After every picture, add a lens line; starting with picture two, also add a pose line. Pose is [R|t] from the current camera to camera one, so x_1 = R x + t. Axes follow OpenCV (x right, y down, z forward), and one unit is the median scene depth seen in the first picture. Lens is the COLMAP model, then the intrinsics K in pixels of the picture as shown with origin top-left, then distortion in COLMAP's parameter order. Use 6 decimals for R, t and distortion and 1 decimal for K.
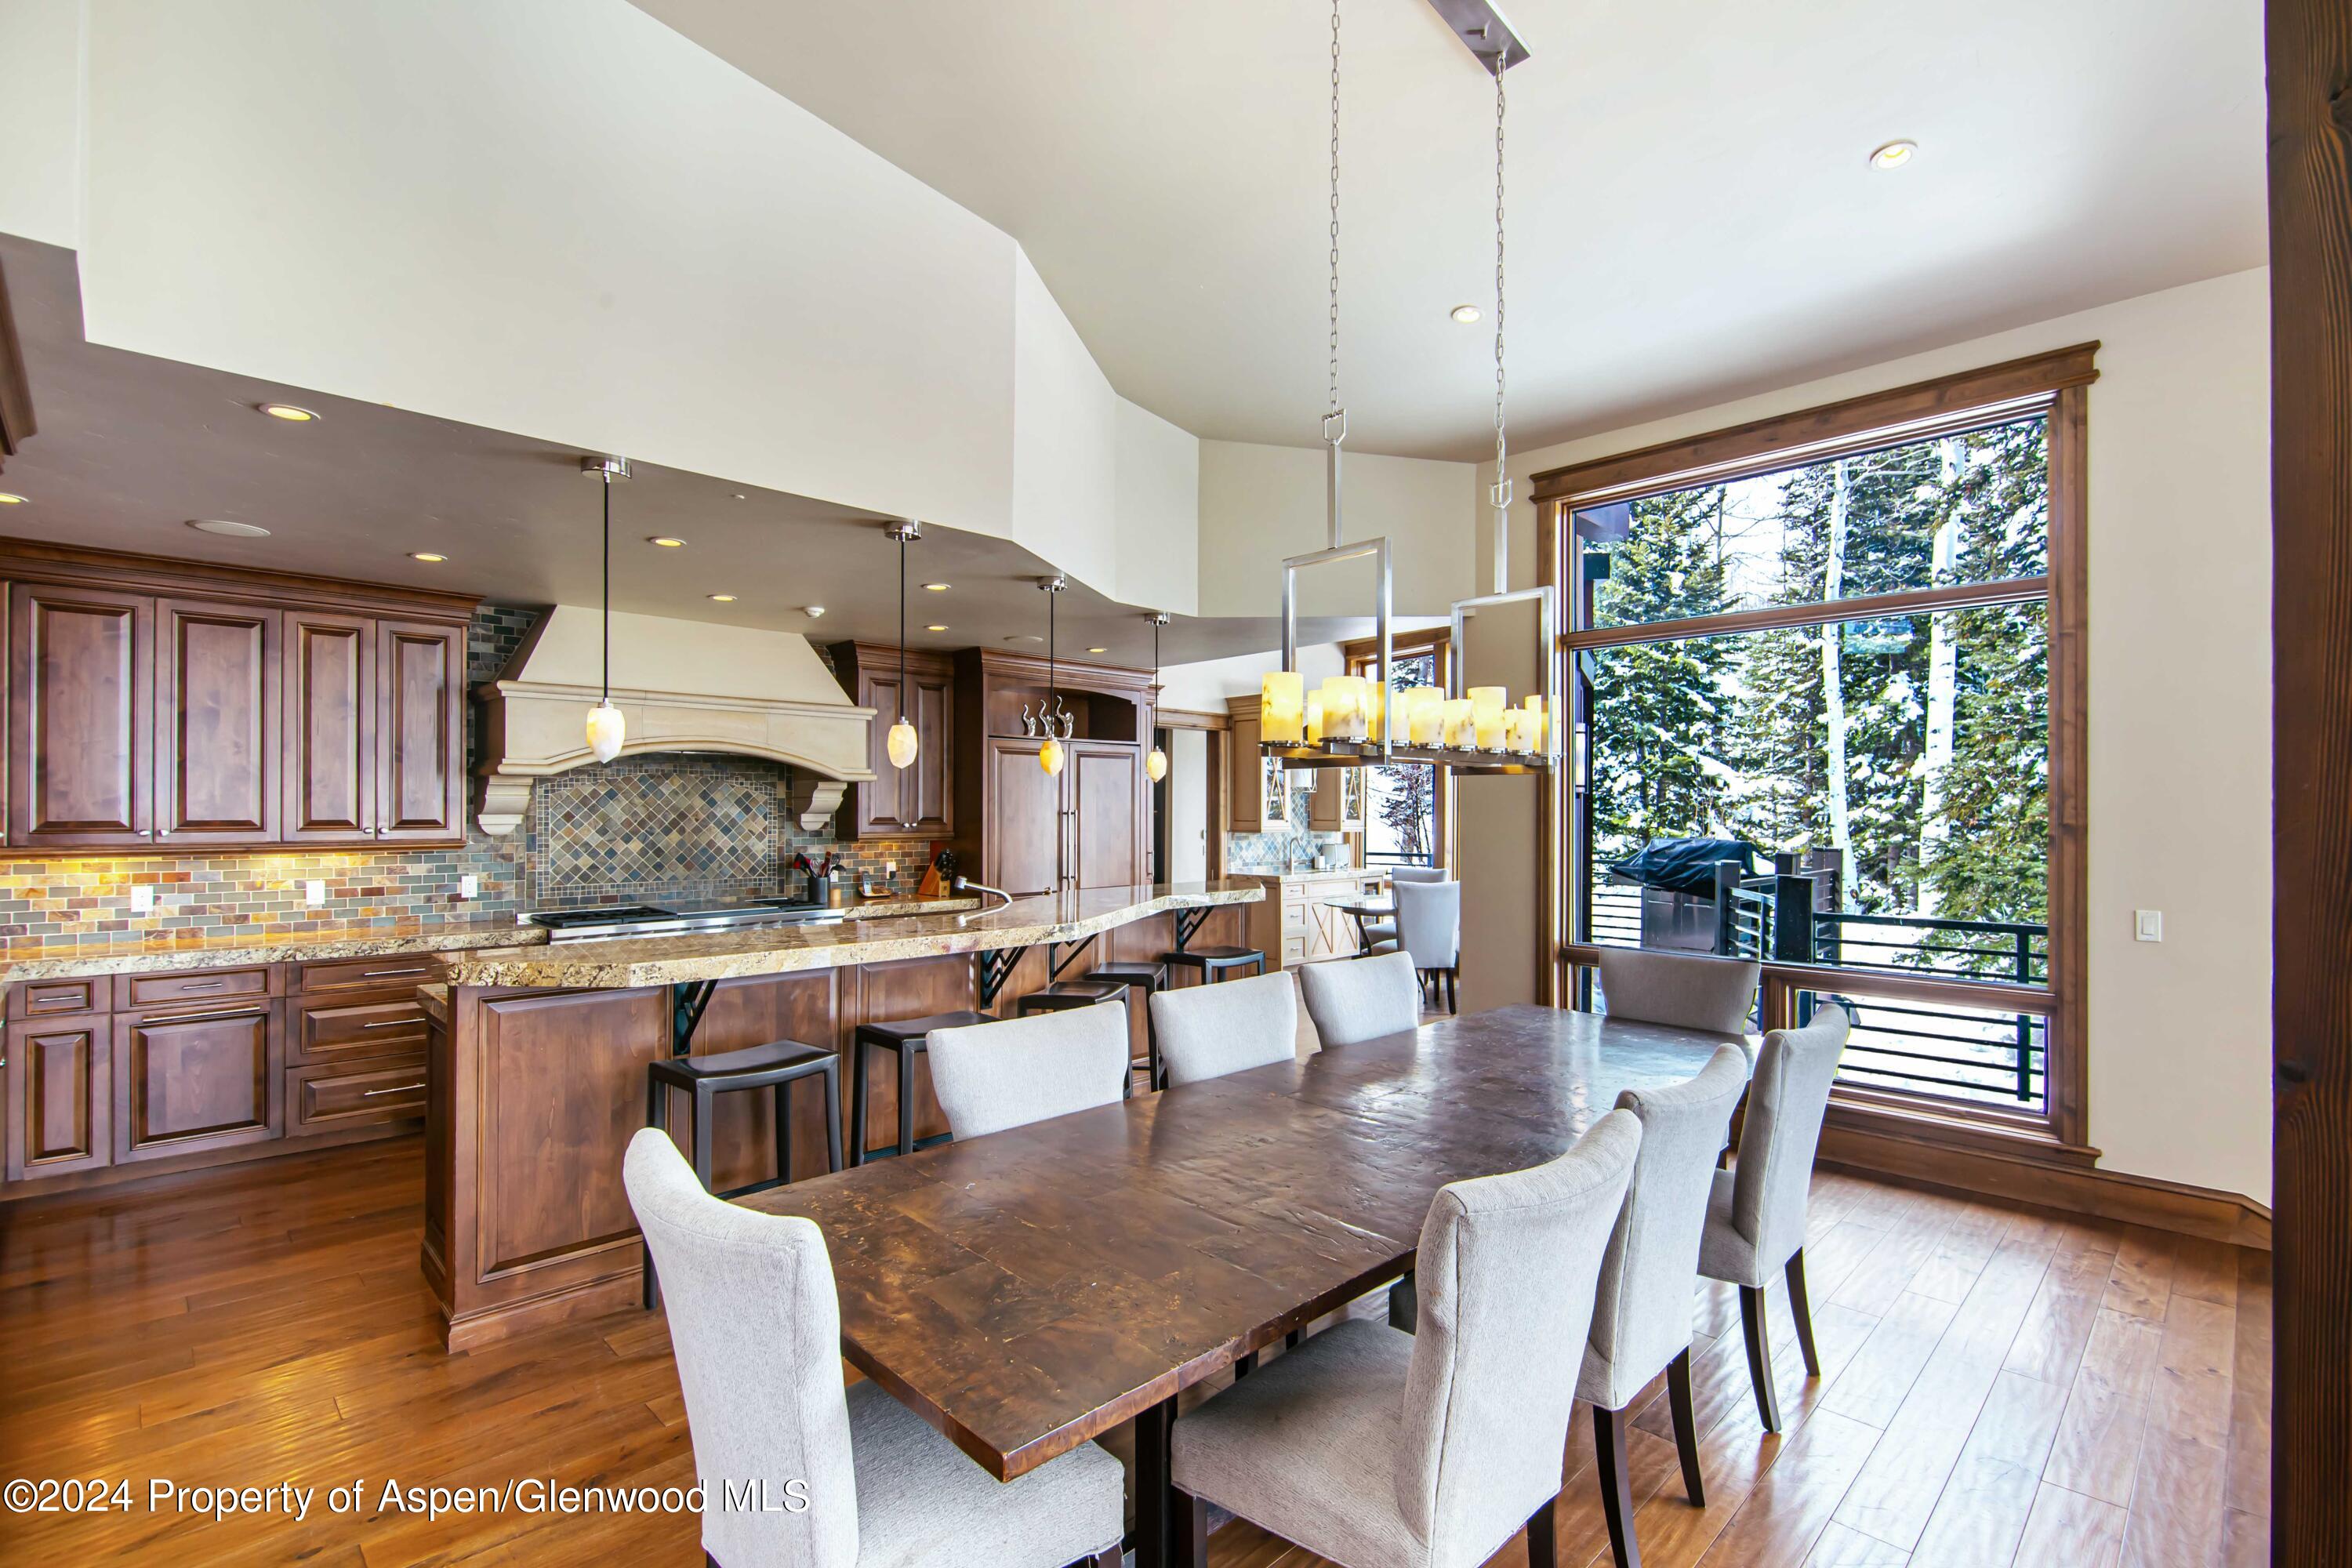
lens RADIAL K [[1075.1, 0, 1209.3], [0, 1075.1, 799.9], [0, 0, 1]] dist [-0.000996, -0.002769]
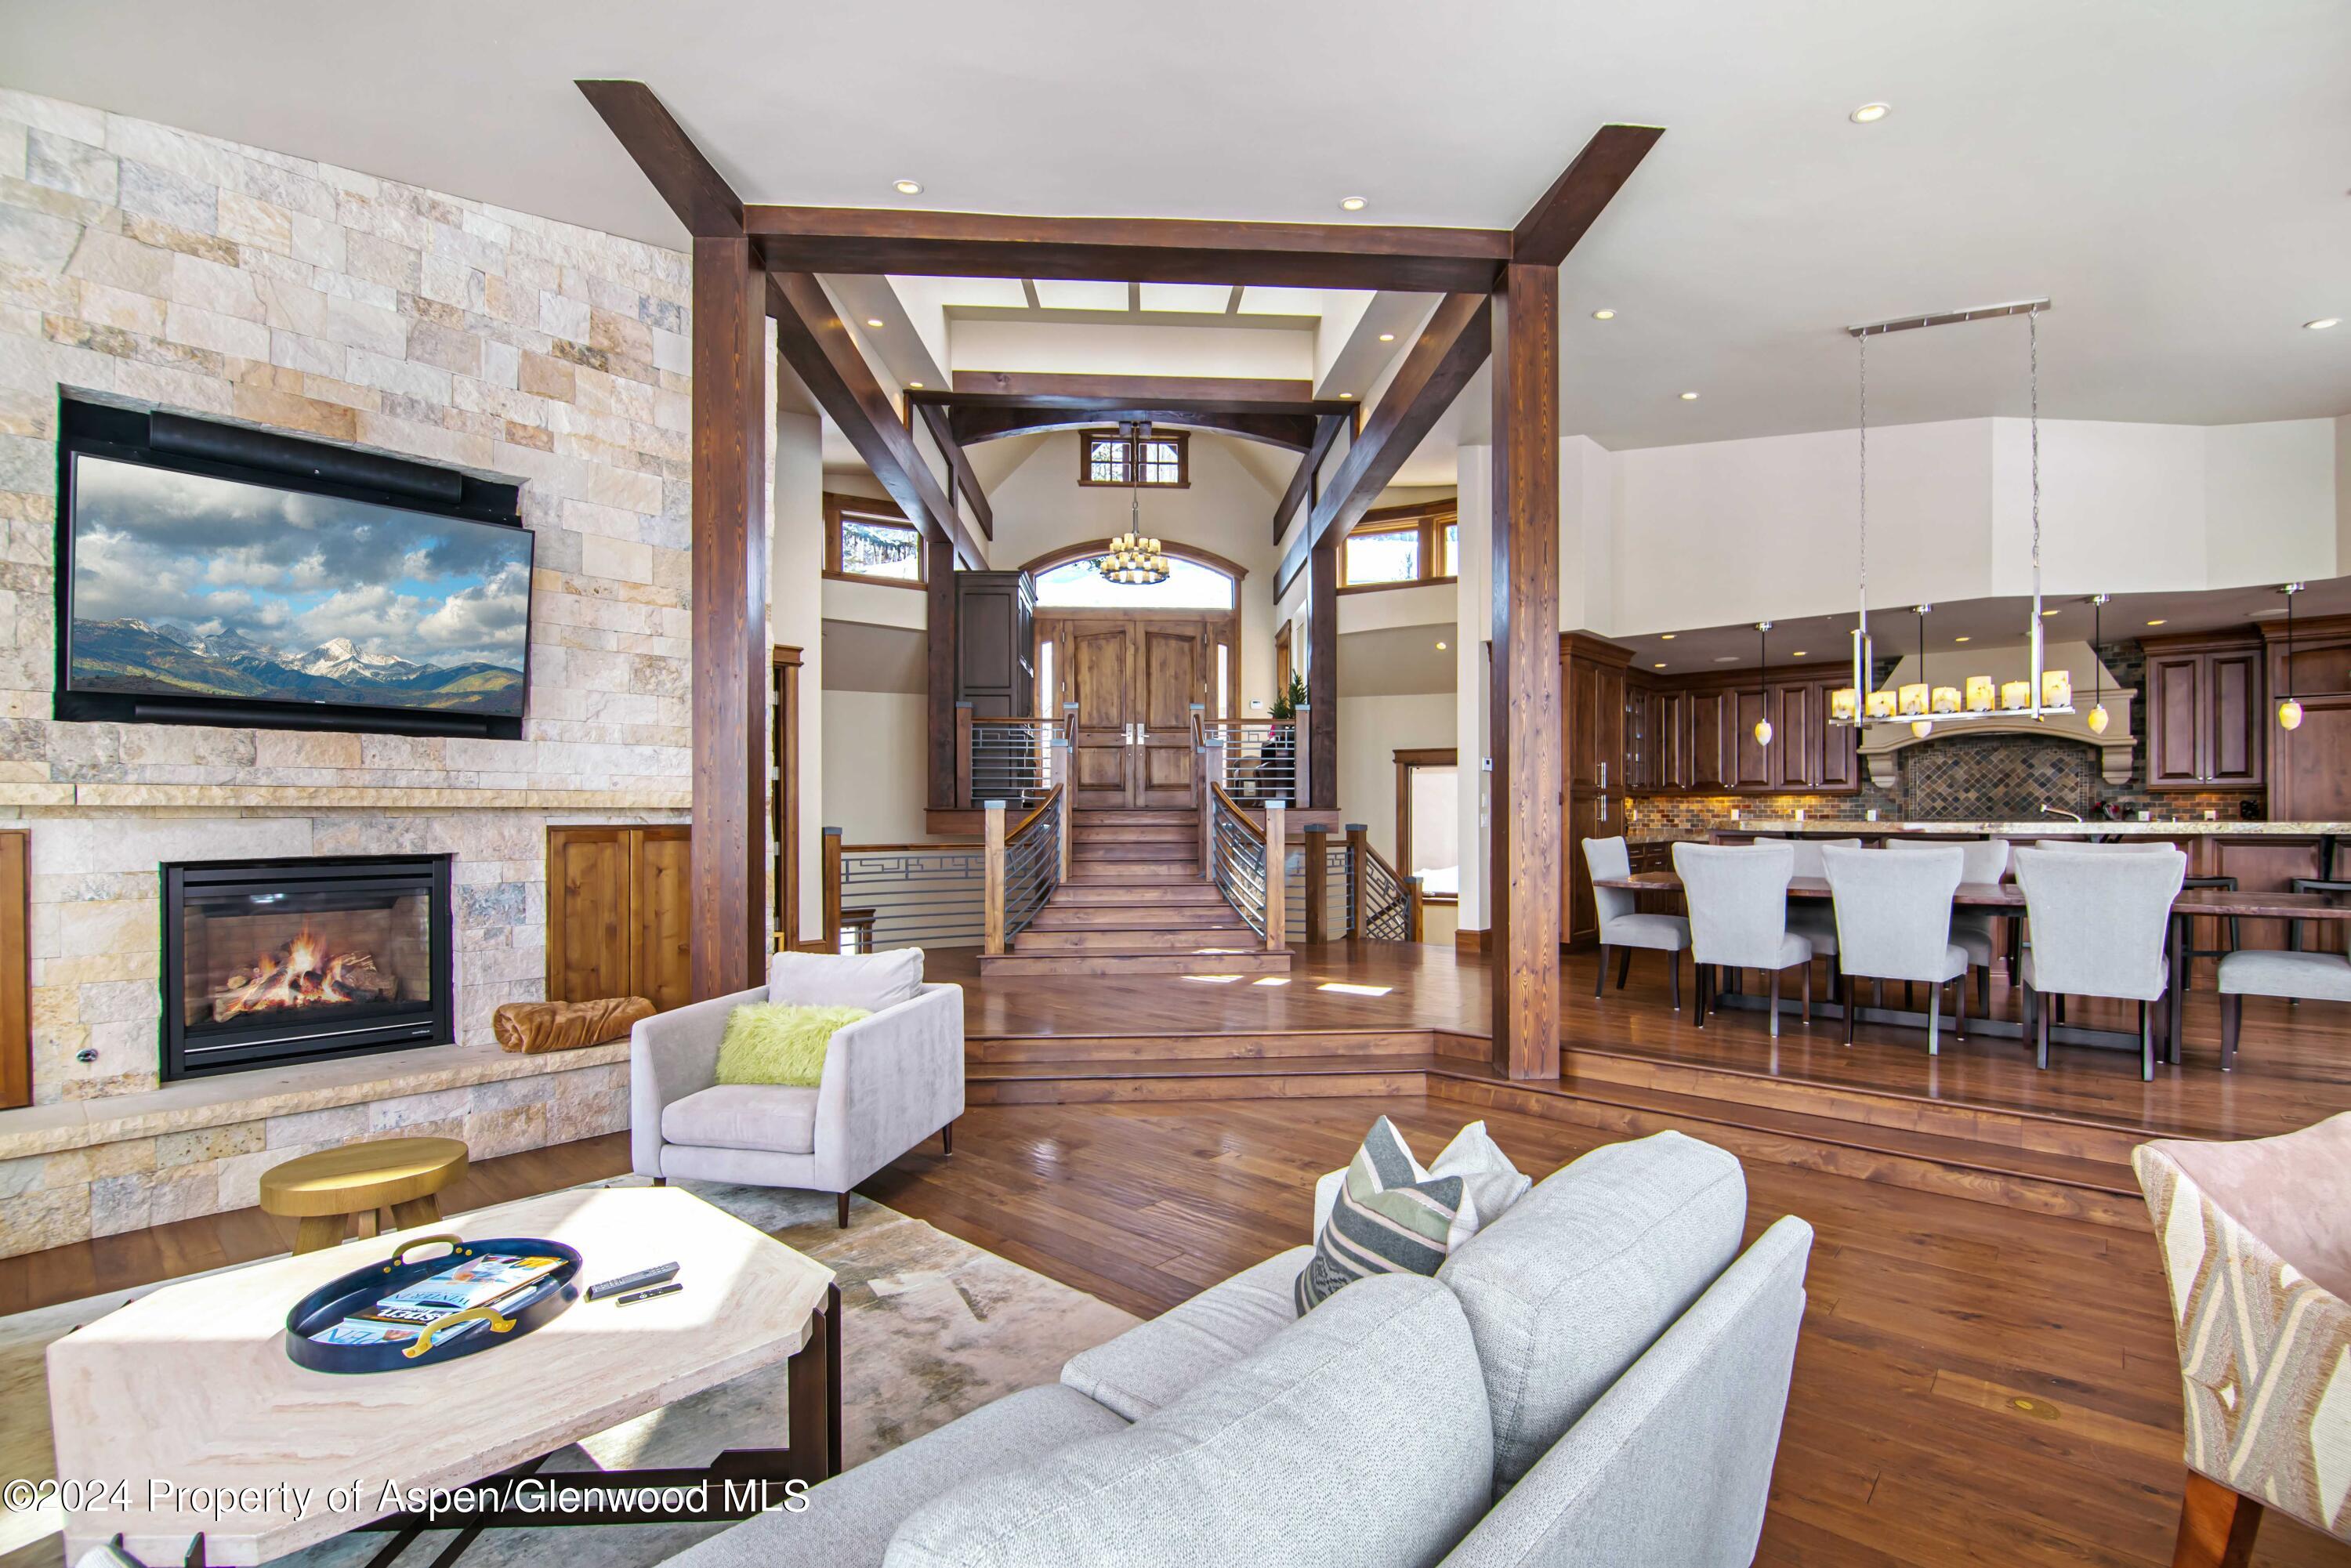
lens RADIAL K [[1074.6, 0, 1214.4], [0, 1074.6, 806.4], [0, 0, 1]] dist [-0.000996, -0.002769]
pose [[0.067715, -0.006427, -0.997684, 1.144881], [0.009647, 0.999937, -0.005787, 0.068426], [0.997658, -0.009233, 0.067773, -0.266325]]
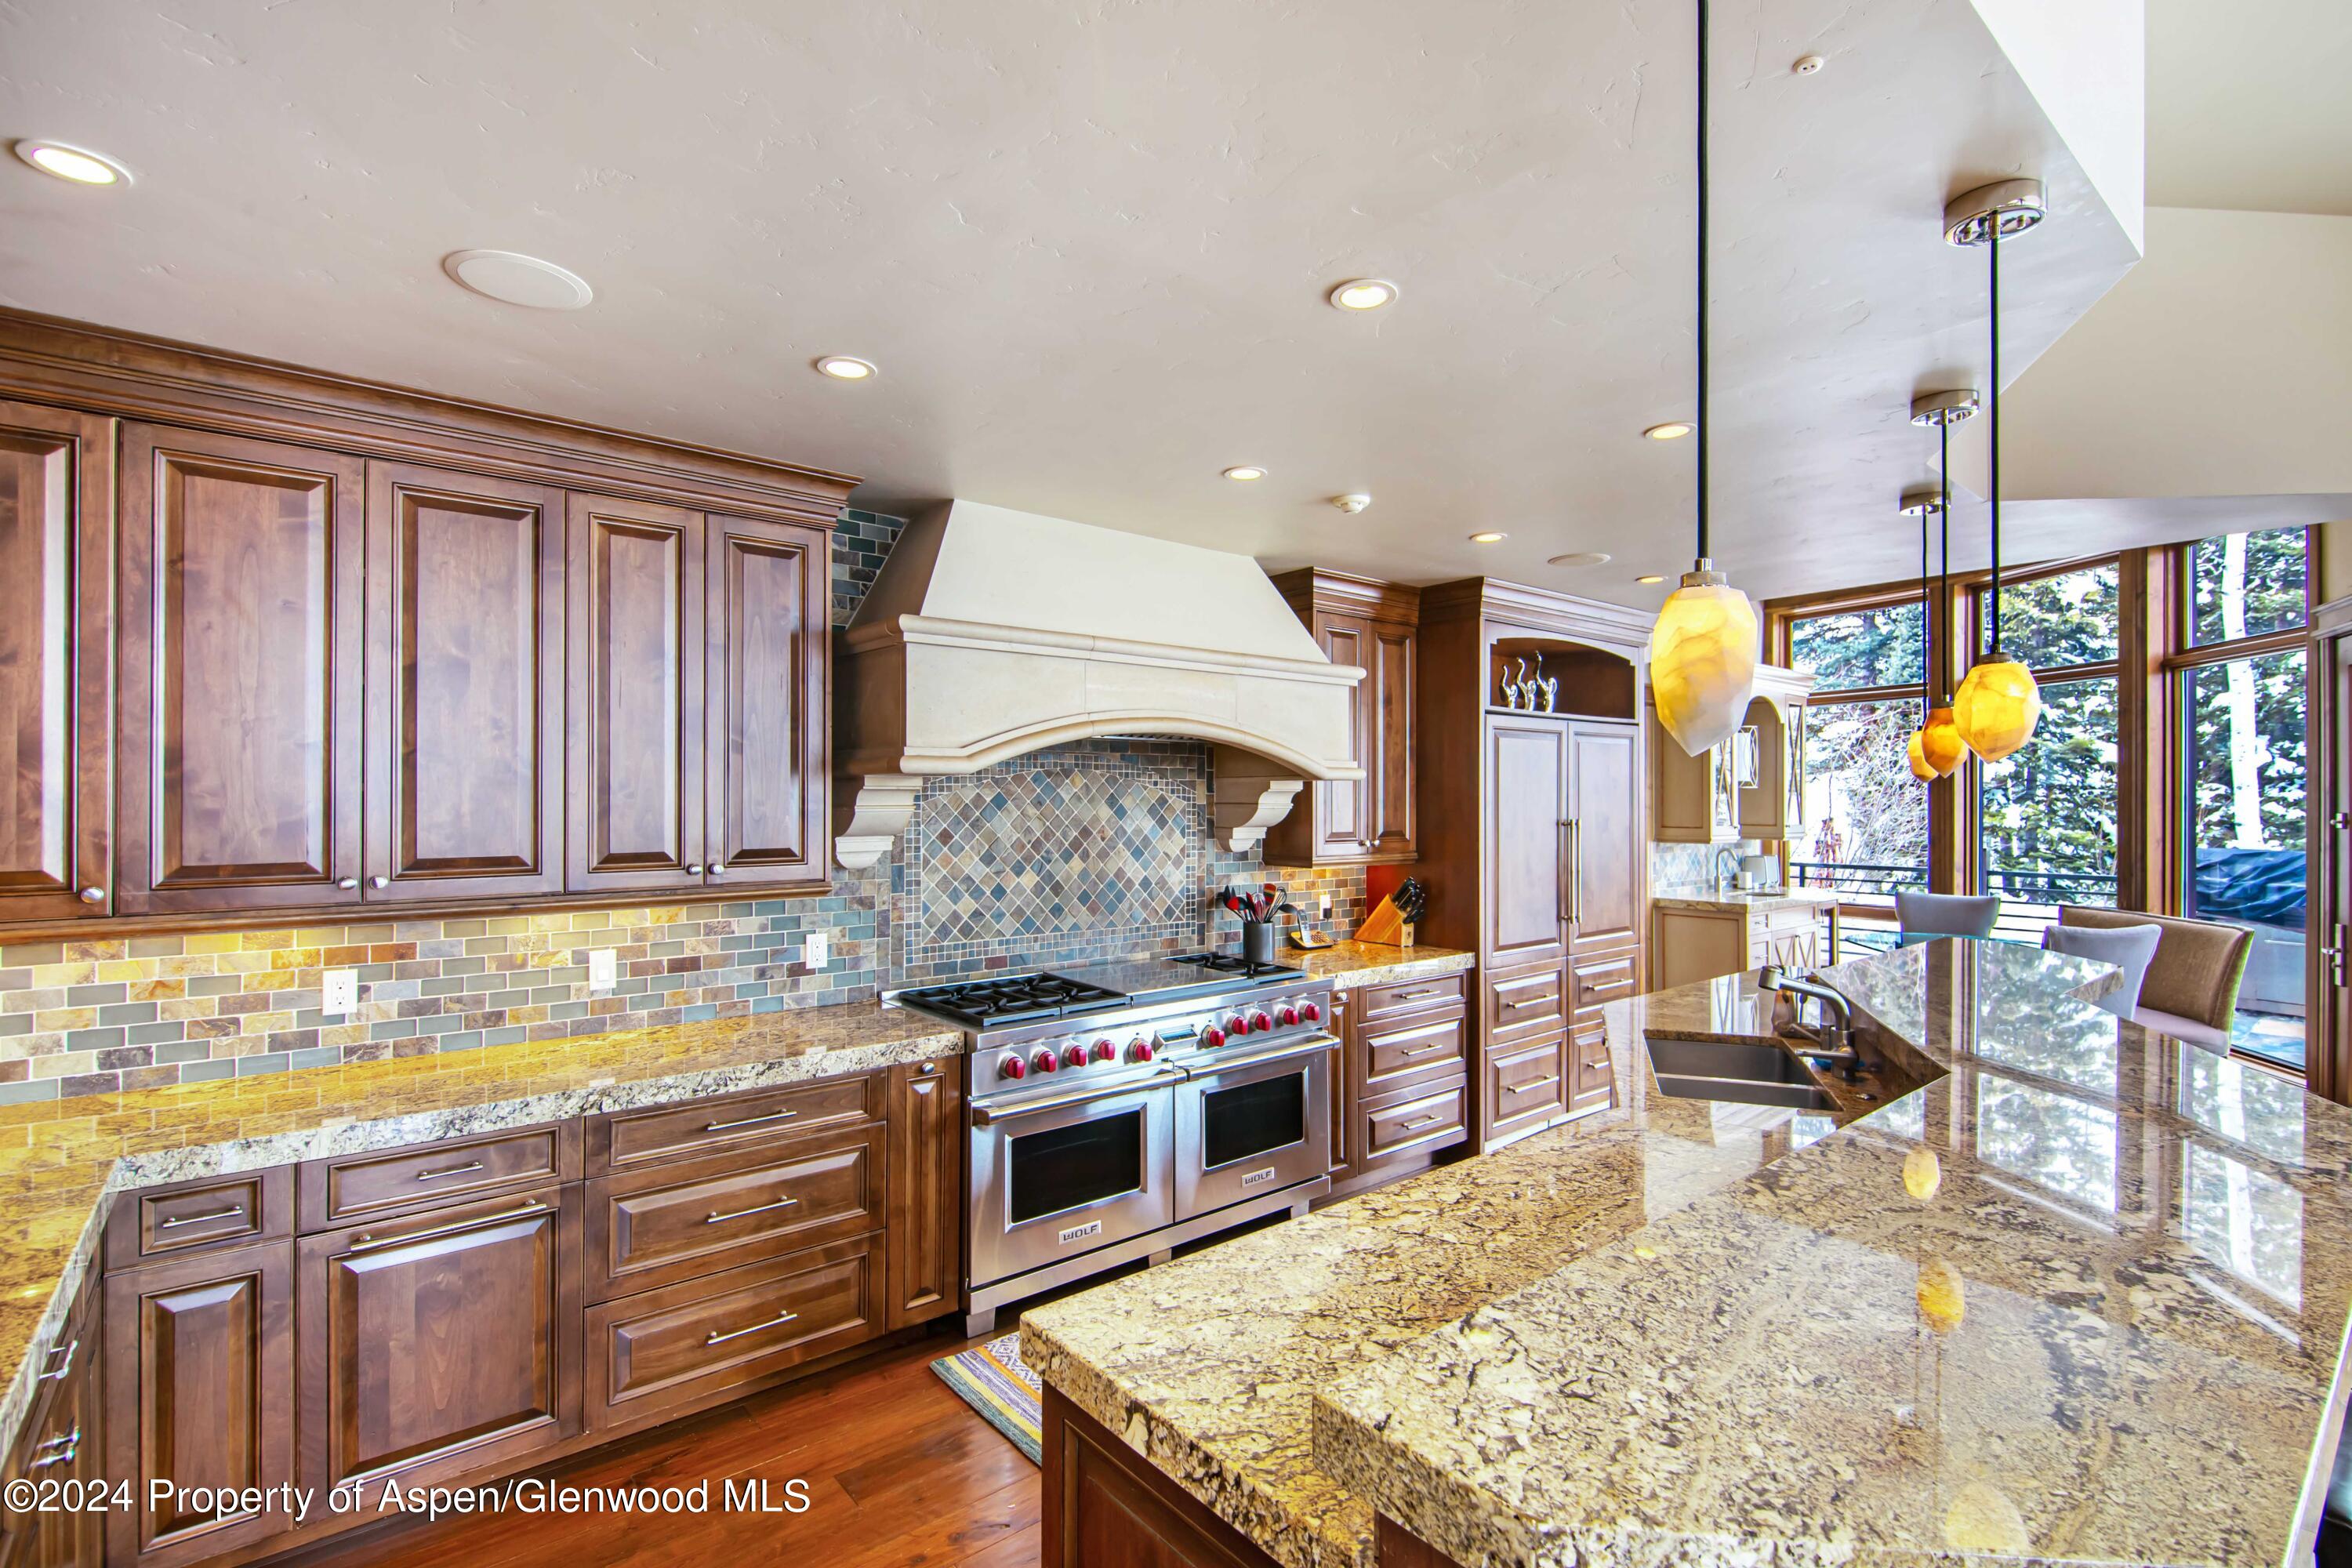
lens RADIAL K [[1075.1, 0, 1203.8], [0, 1075.1, 784.9], [0, 0, 1]] dist [-0.000996, -0.002769]
pose [[0.996406, -0.001904, -0.084687, -0.437841], [0.001645, 0.999994, -0.003135, -0.015027], [0.084692, 0.002984, 0.996403, 0.419001]]
